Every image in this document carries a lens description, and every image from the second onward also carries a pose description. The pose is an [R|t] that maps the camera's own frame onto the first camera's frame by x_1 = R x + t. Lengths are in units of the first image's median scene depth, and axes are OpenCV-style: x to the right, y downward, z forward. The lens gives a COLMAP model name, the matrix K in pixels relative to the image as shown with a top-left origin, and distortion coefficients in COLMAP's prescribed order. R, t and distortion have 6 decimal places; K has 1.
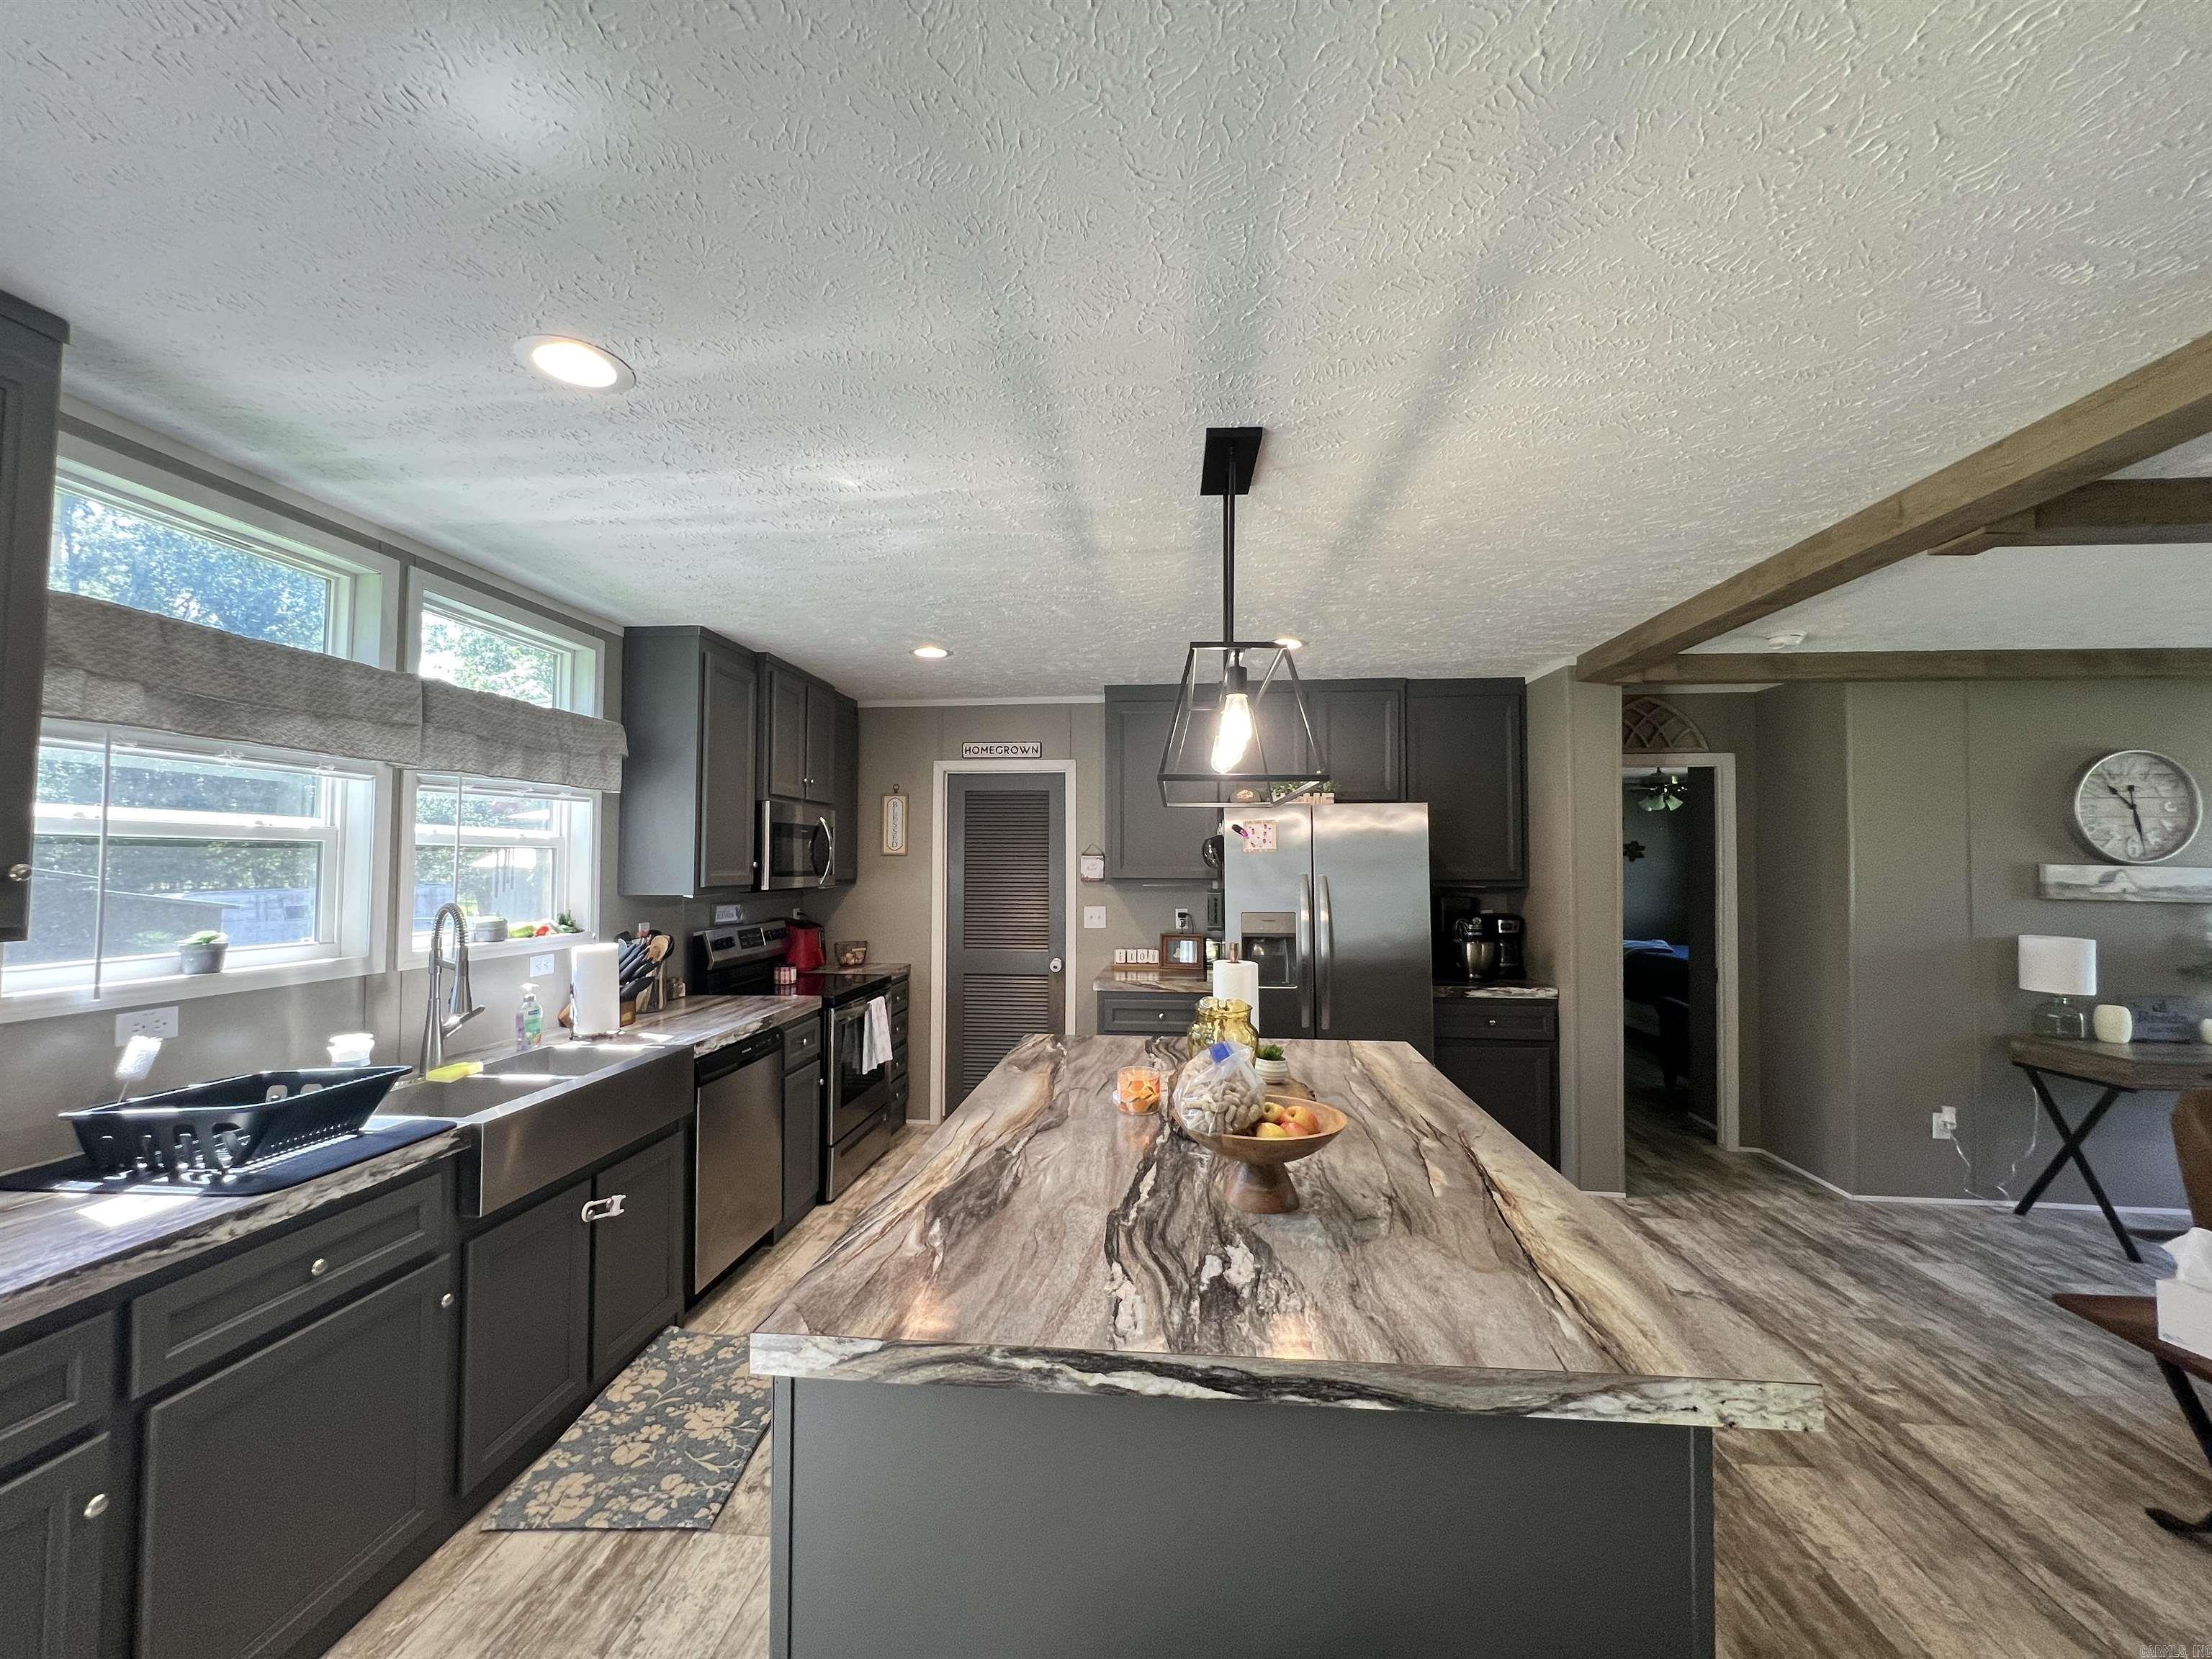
lens RADIAL K [[884.7, 0, 1109.5], [0, 884.7, 830.0], [0, 0, 1]] dist [-0.000665, 0.000380]
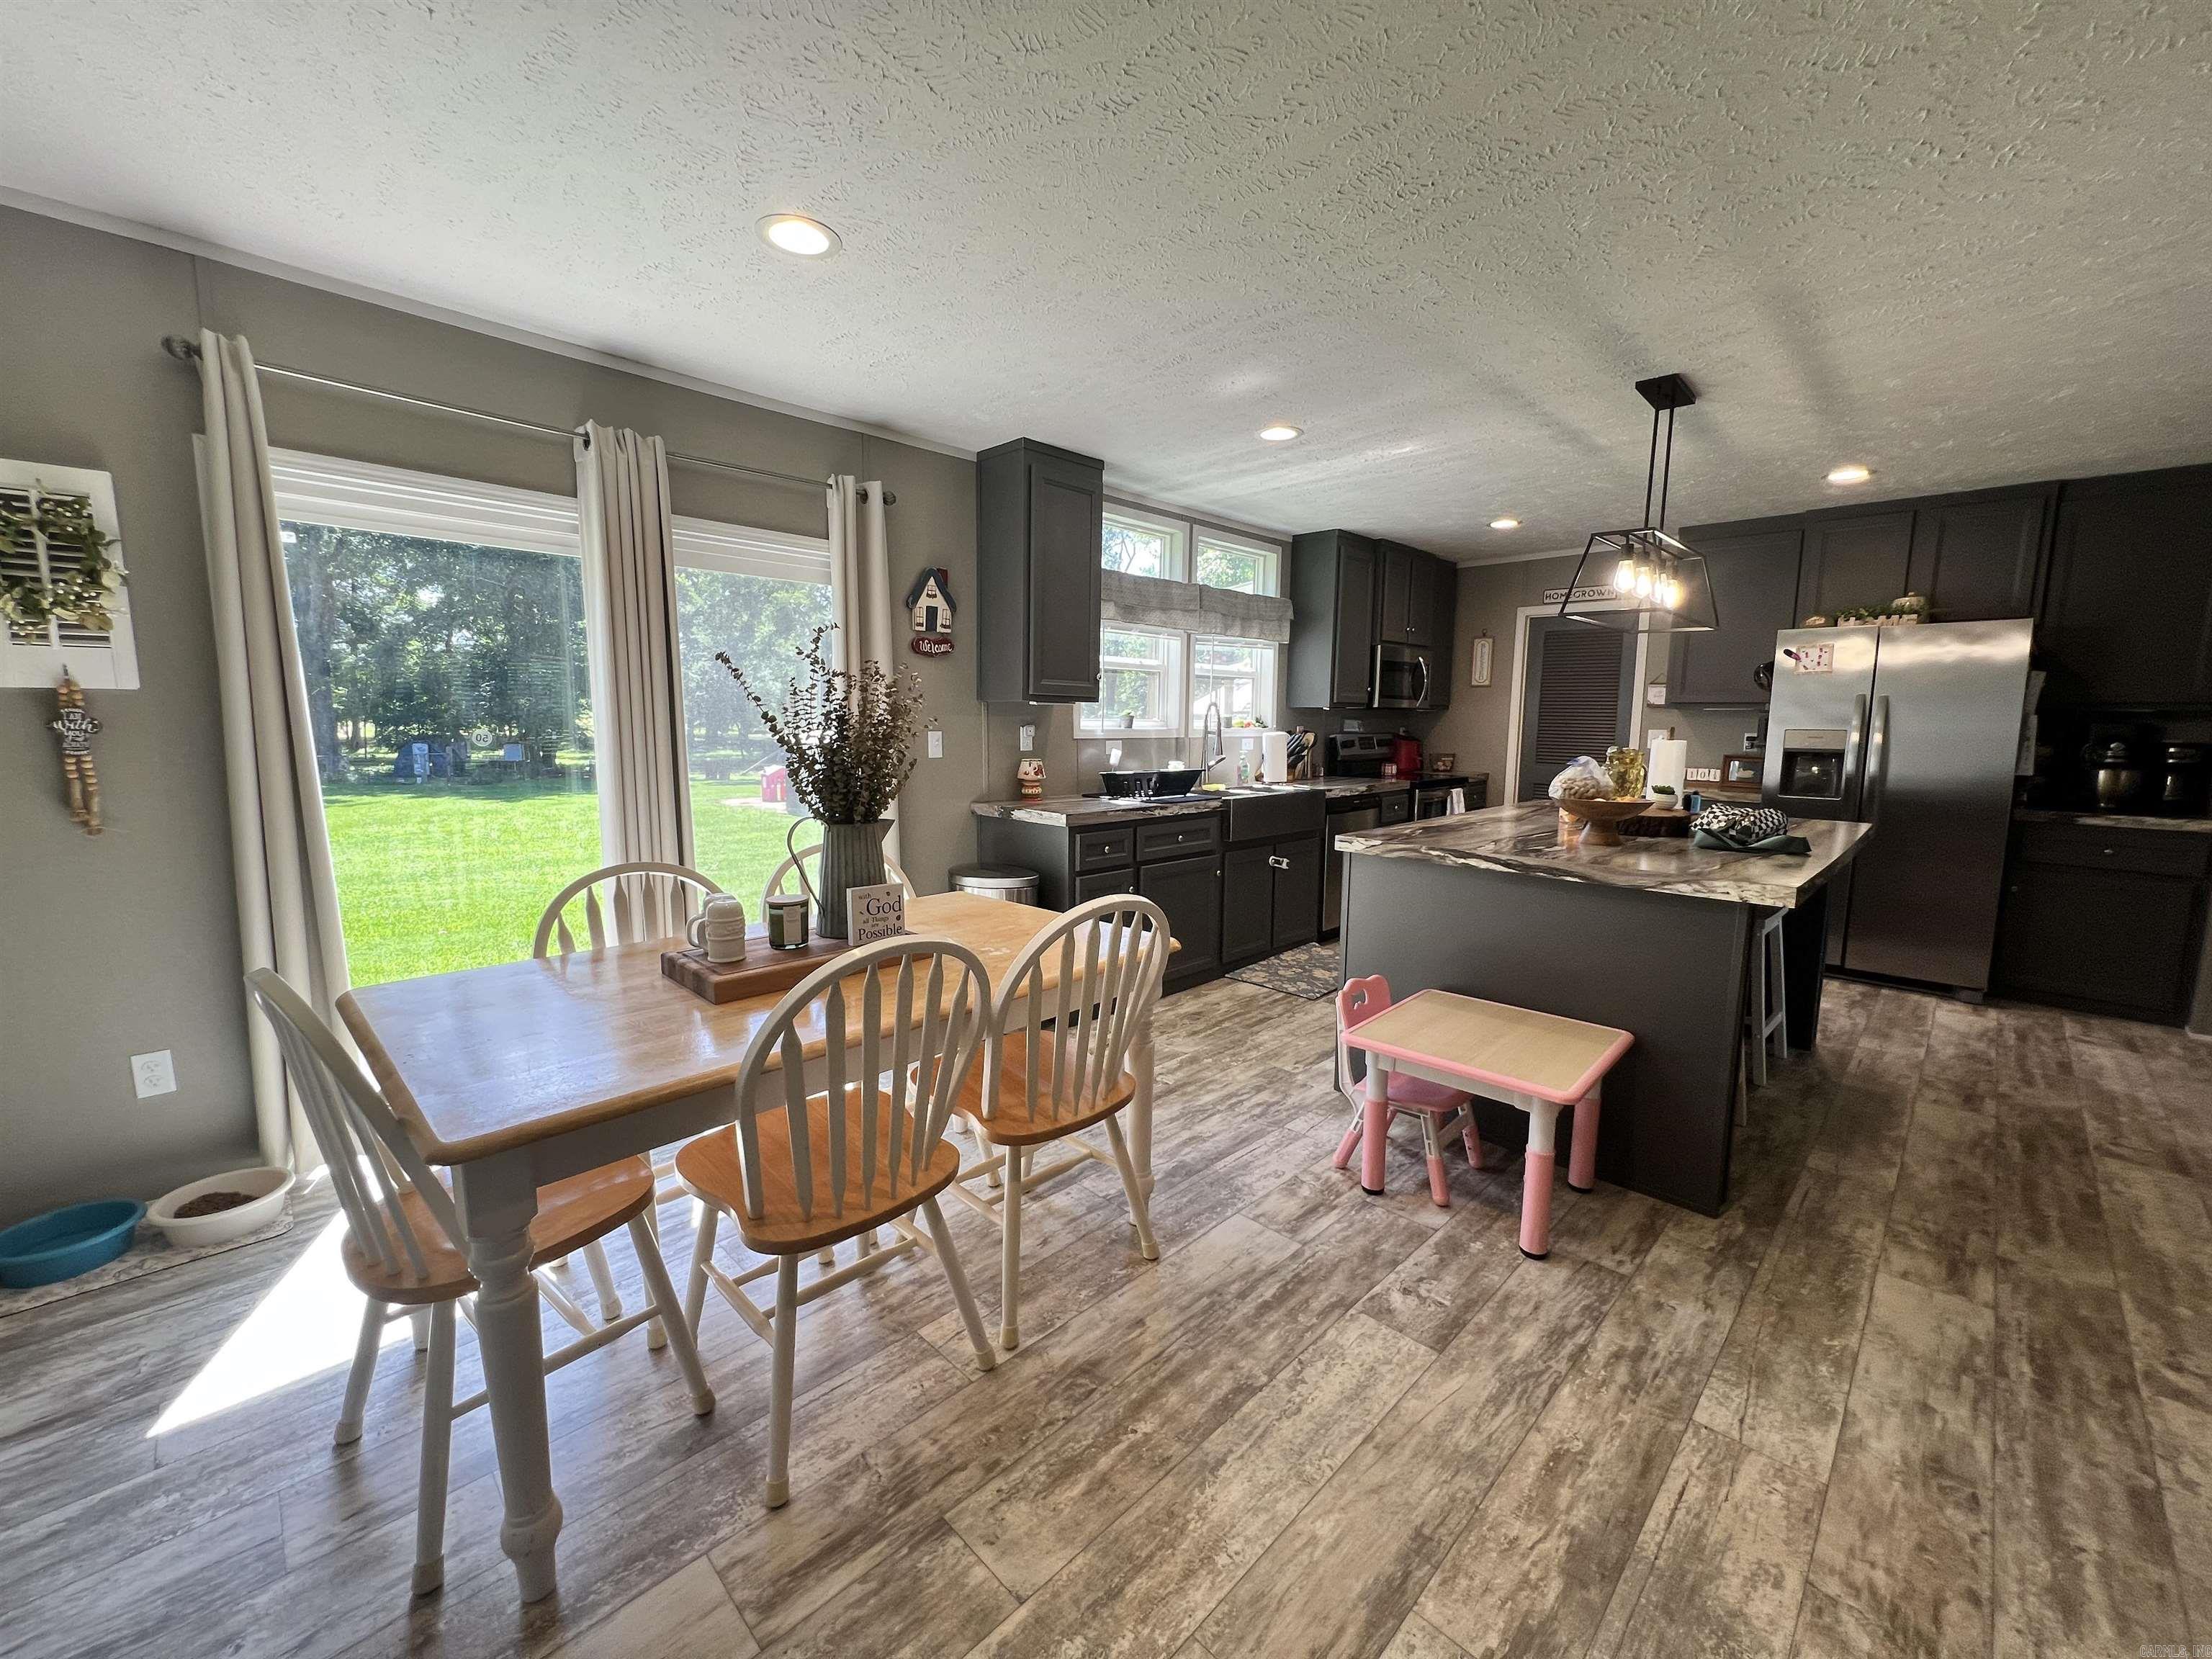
lens RADIAL K [[885.1, 0, 1107.4], [0, 885.1, 831.5], [0, 0, 1]] dist [-0.000996, 0.000338]
pose [[0.767750, 0.090940, -0.634264, 0.262420], [0.013861, 0.987288, 0.158335, 0.039141], [0.640600, -0.130353, 0.756730, -0.507234]]
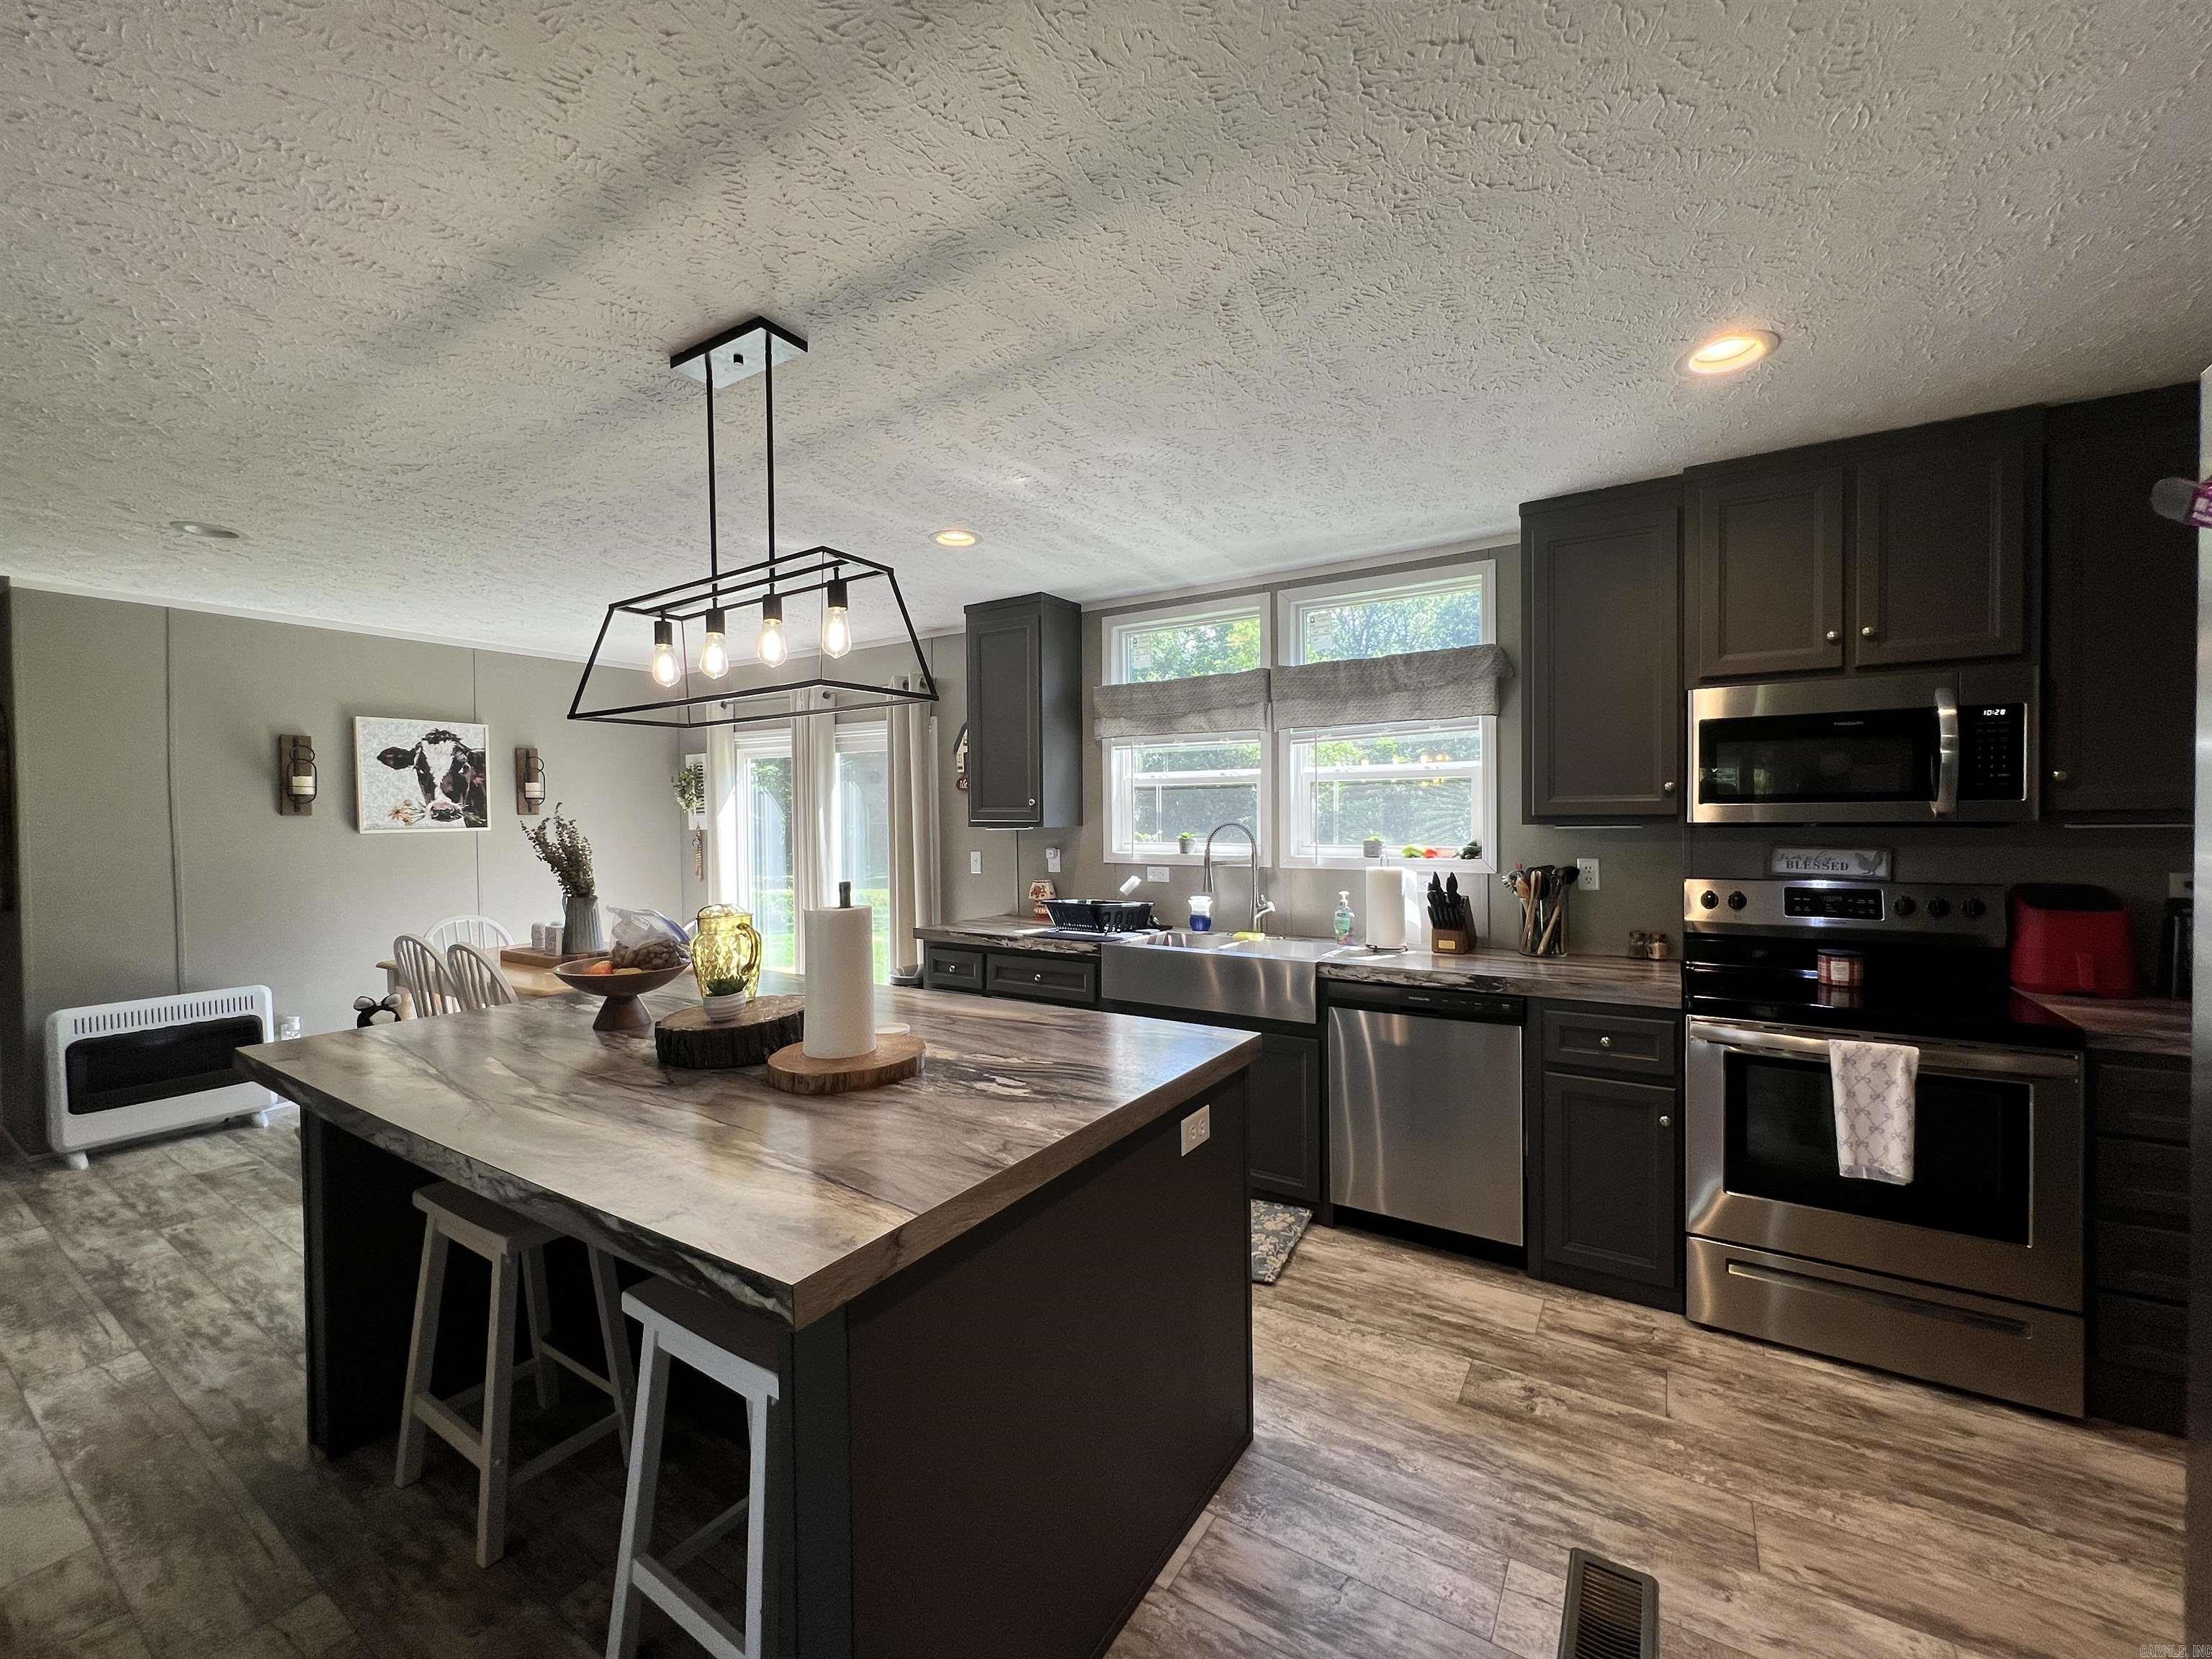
lens RADIAL K [[882.5, 0, 1109.5], [0, 882.5, 832.2], [0, 0, 1]] dist [-0.001035, -0.000055]
pose [[-0.461284, 0.017005, -0.887089, 0.493494], [0.039772, 0.999208, -0.001527, 0.069209], [0.886361, -0.035985, -0.461595, 1.097061]]
